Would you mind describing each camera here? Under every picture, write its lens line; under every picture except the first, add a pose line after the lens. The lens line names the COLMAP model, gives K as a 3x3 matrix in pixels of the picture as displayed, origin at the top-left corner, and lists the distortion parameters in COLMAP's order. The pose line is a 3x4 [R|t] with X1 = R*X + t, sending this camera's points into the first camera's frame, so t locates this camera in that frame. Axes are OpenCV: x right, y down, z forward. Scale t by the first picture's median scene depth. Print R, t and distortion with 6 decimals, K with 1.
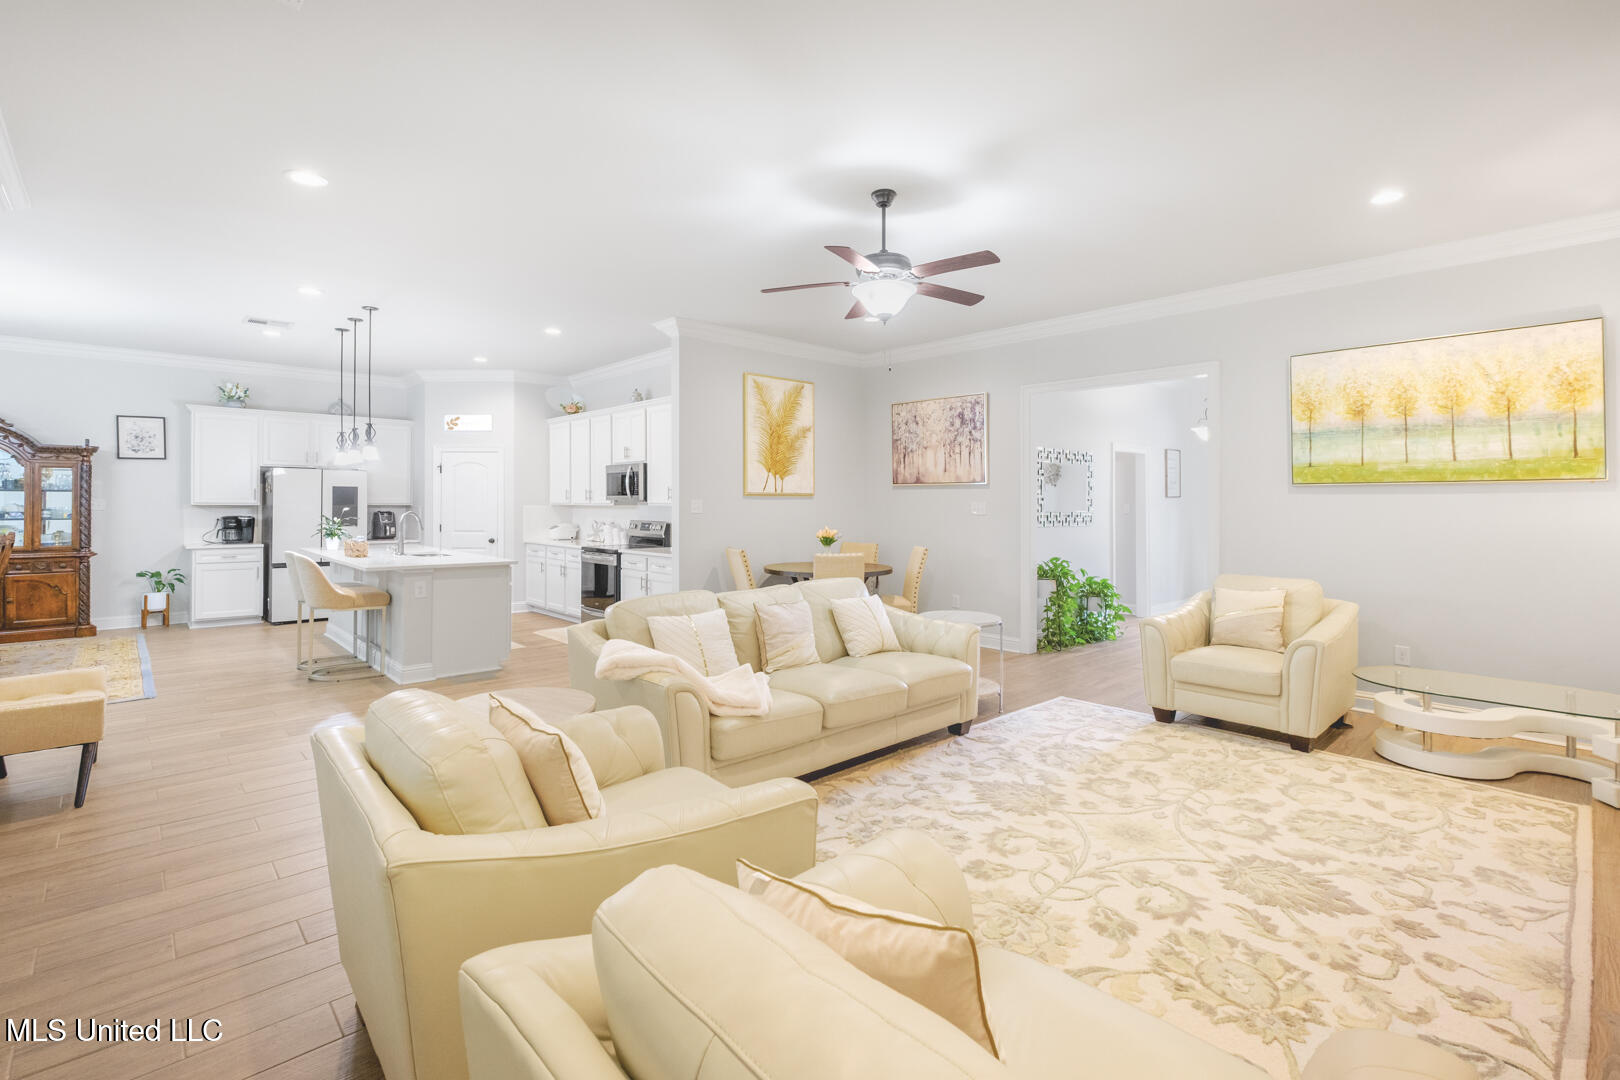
lens RADIAL K [[751.1, 0, 860.1], [0, 751.1, 487.7], [0, 0, 1]] dist [0.000755, -0.000826]
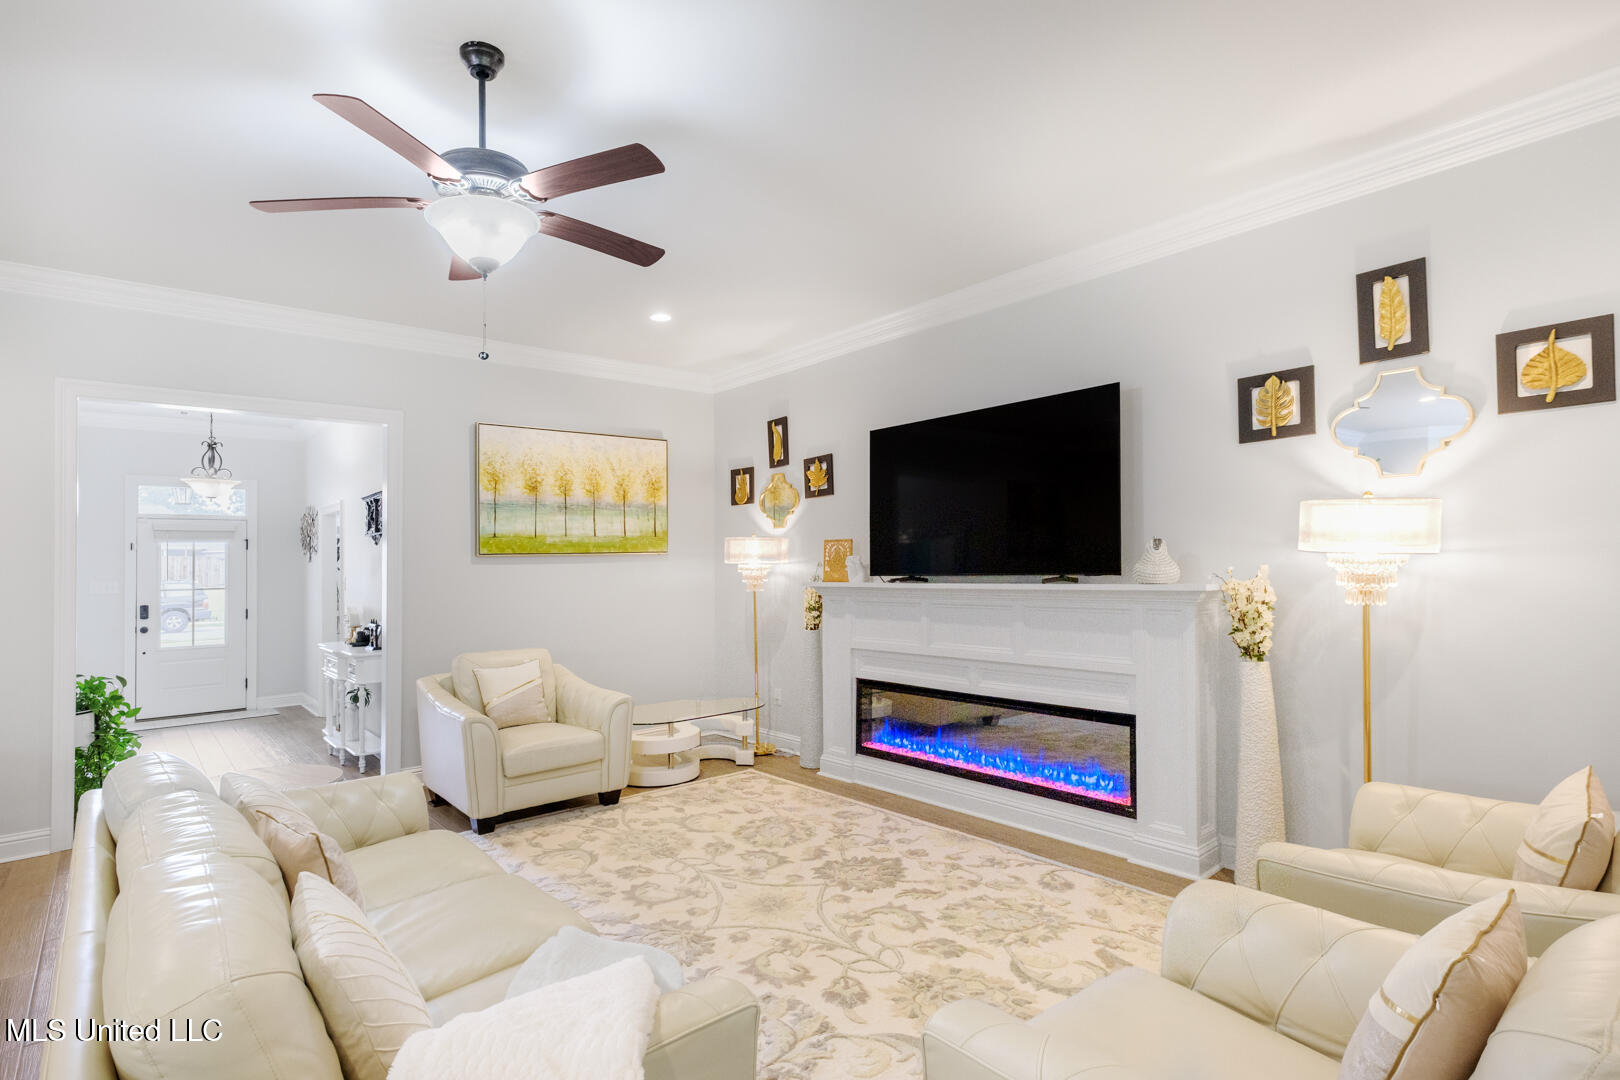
lens RADIAL K [[782.3, 0, 771.3], [0, 782.3, 557.5], [0, 0, 1]] dist [0.001224, 0.000060]
pose [[0.122098, 0.000292, 0.992518, -0.458143], [0.000565, 1.000000, -0.000363, -0.000990], [-0.992518, 0.000605, 0.122098, 0.592615]]
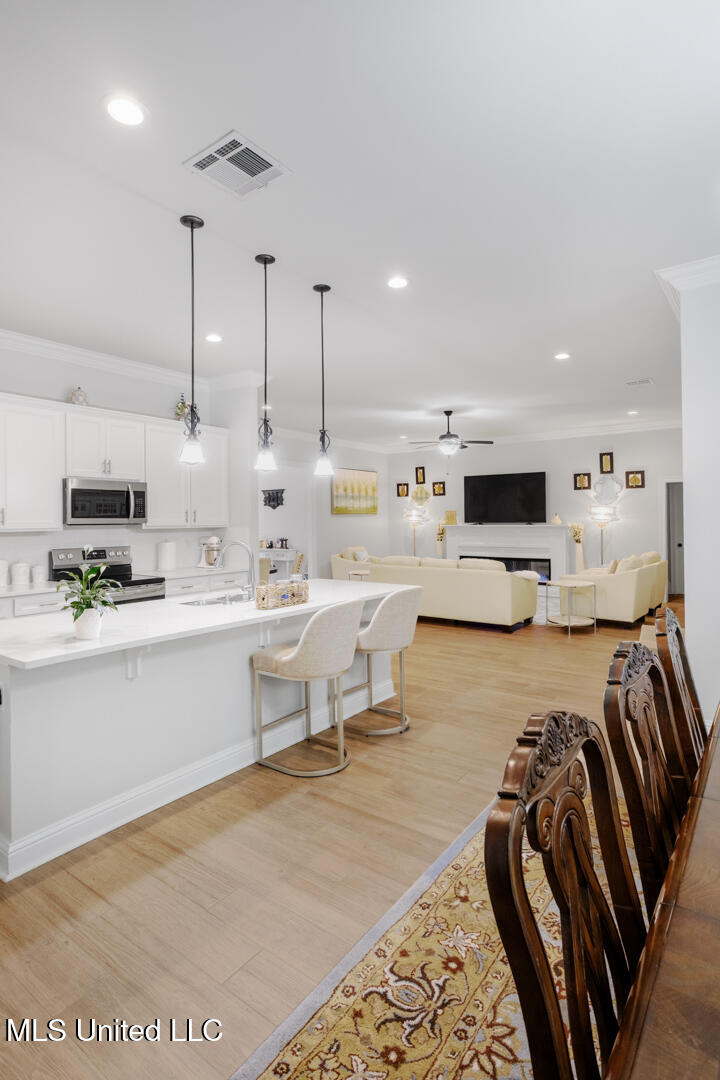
lens RADIAL K [[530.4, 0, 359.5], [0, 530.4, 532.9], [0, 0, 1]] dist [0.001092, 0.001029]
pose [[-0.081036, -0.030808, 0.996235, -1.700230], [-0.014948, 0.999447, 0.029691, 0.007627], [-0.996599, -0.012485, -0.081452, 1.262254]]
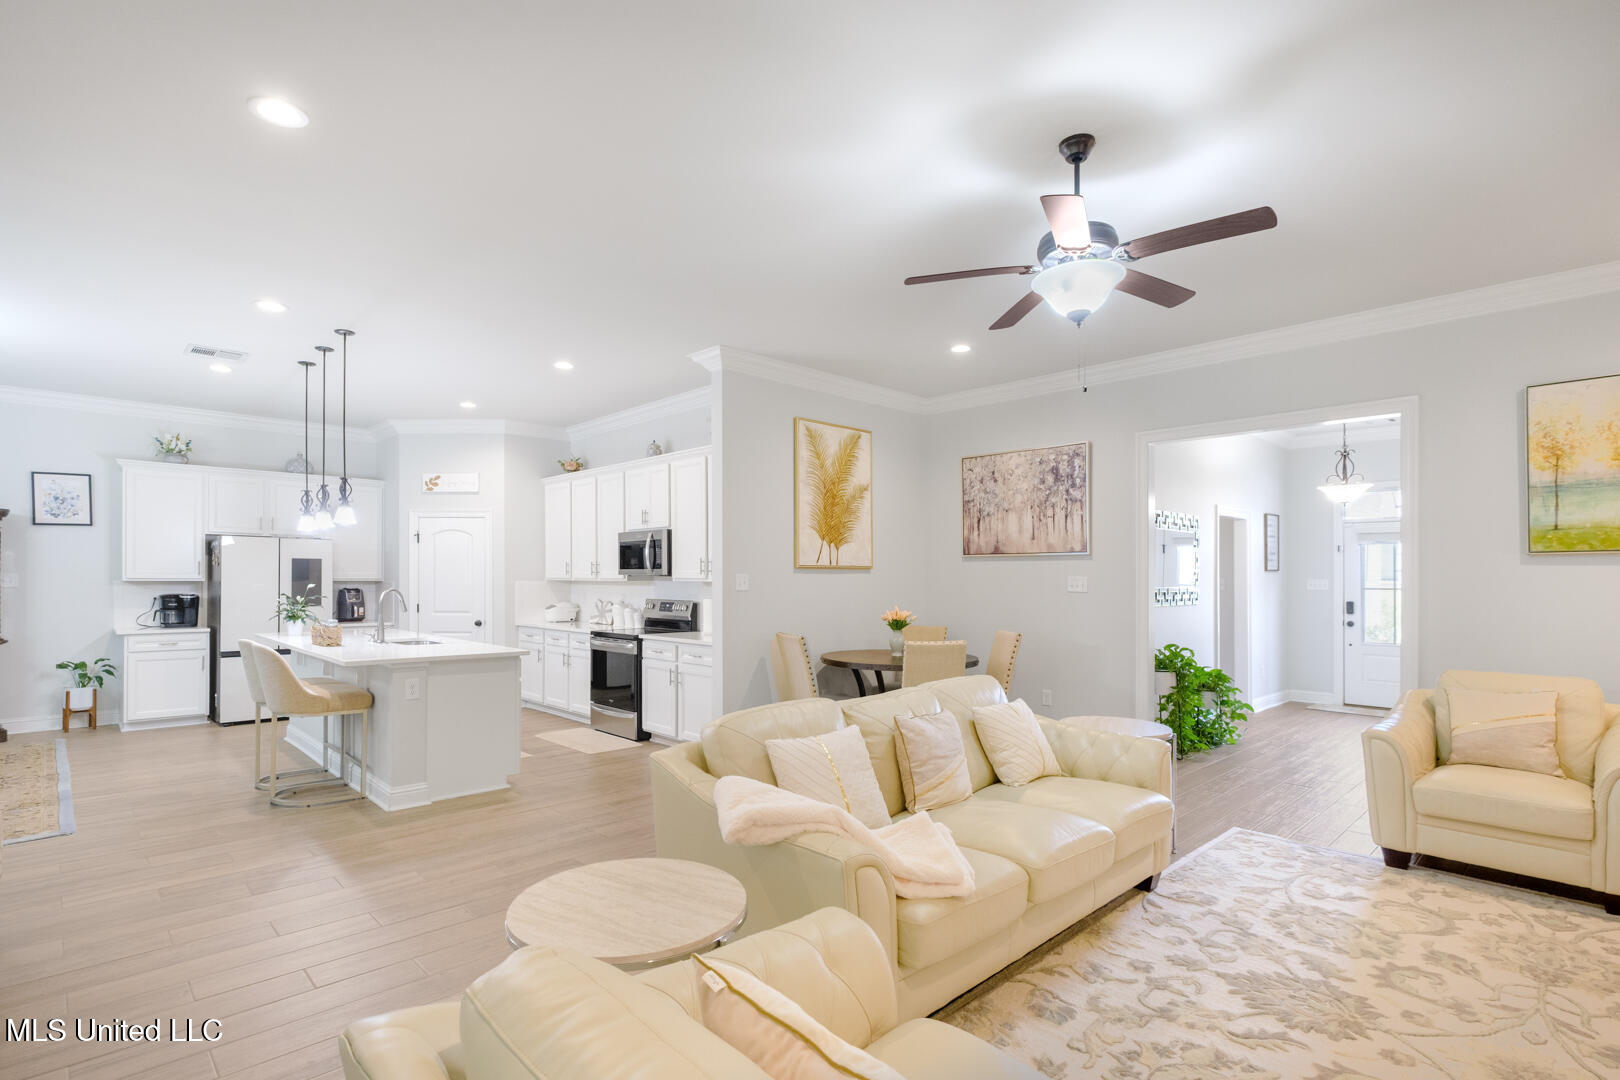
lens RADIAL K [[799.2, 0, 820.3], [0, 799.2, 563.3], [0, 0, 1]] dist [0.000734, -0.000067]
pose [[0.999917, -0.001259, -0.012813, -0.170564], [0.001281, 0.999998, 0.001681, 0.004818], [0.012810, -0.001698, 0.999917, 0.198236]]
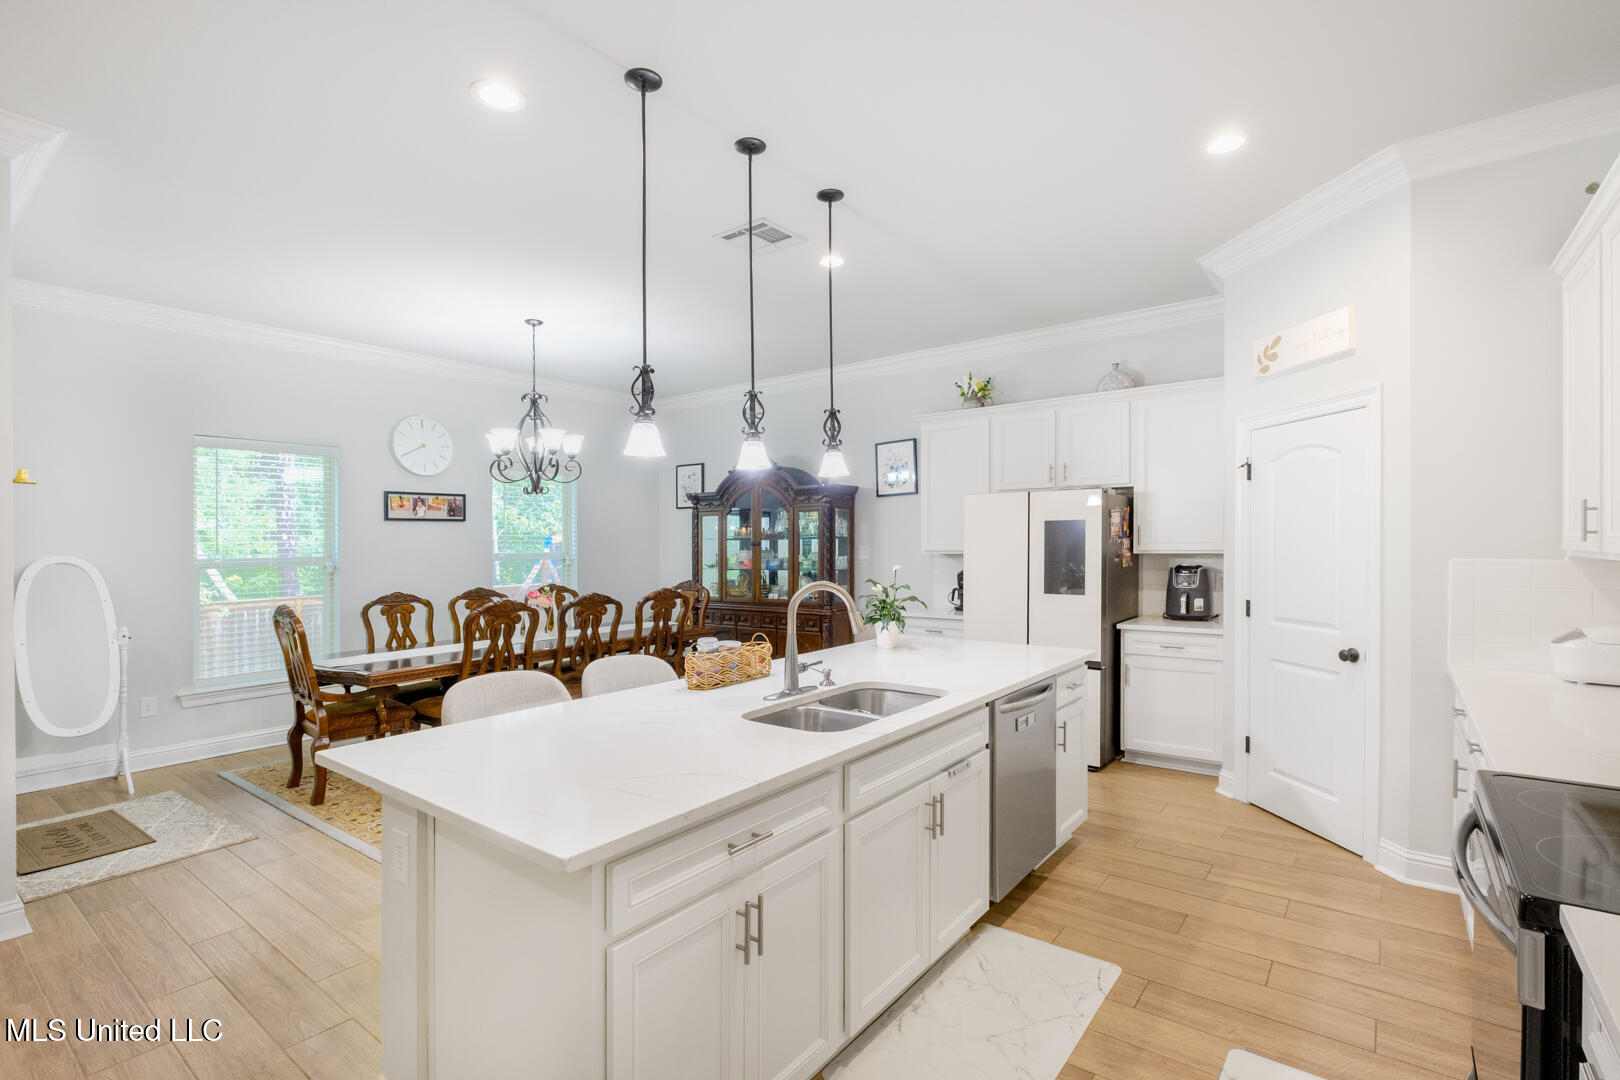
lens RADIAL K [[742.7, 0, 809.5], [0, 742.7, 527.4], [0, 0, 1]] dist [-0.000929, -0.000533]
pose [[0.075050, -0.029415, -0.996746, -0.282325], [0.027577, 0.999244, -0.027413, 0.022492], [0.996798, -0.025430, 0.075805, 1.314407]]
